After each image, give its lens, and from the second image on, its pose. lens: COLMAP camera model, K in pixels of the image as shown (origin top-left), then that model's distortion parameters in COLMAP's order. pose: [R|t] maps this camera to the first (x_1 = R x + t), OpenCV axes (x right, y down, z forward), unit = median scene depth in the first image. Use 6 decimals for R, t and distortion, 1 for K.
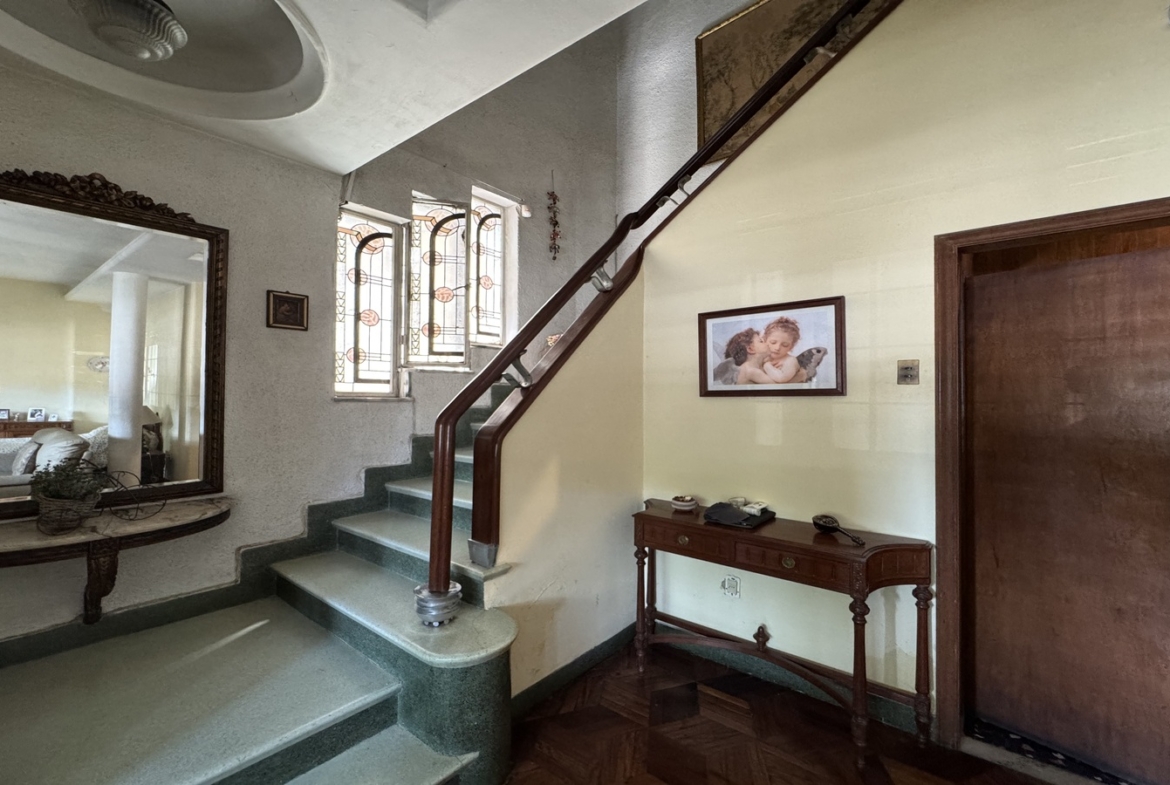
lens RADIAL K [[504.0, 0, 585.0], [0, 504.0, 392.5], [0, 0, 1]] dist [-0.002508, -0.000531]
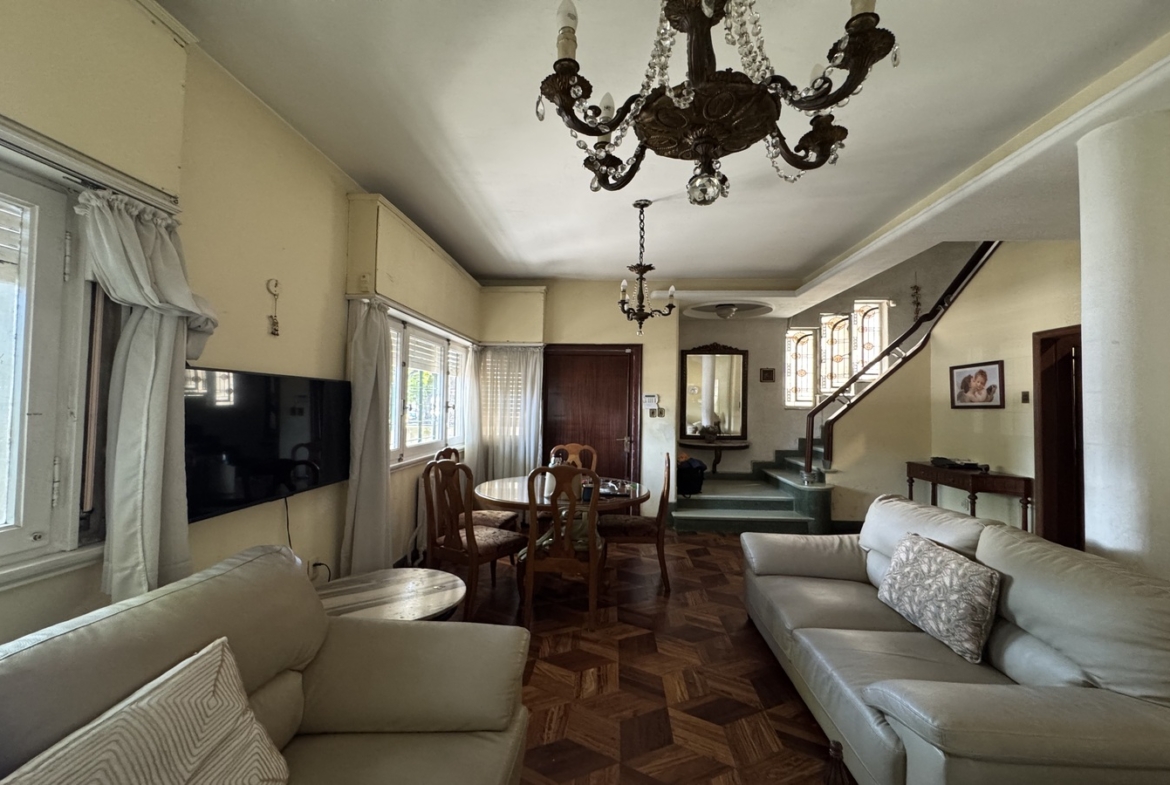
lens RADIAL K [[504.0, 0, 585.0], [0, 504.0, 392.5], [0, 0, 1]] dist [-0.002508, -0.000531]
pose [[0.589693, -0.018040, -0.807426, 0.980744], [-0.001780, 0.999719, -0.023637, -0.005961], [0.807626, 0.015376, 0.589495, -1.335299]]
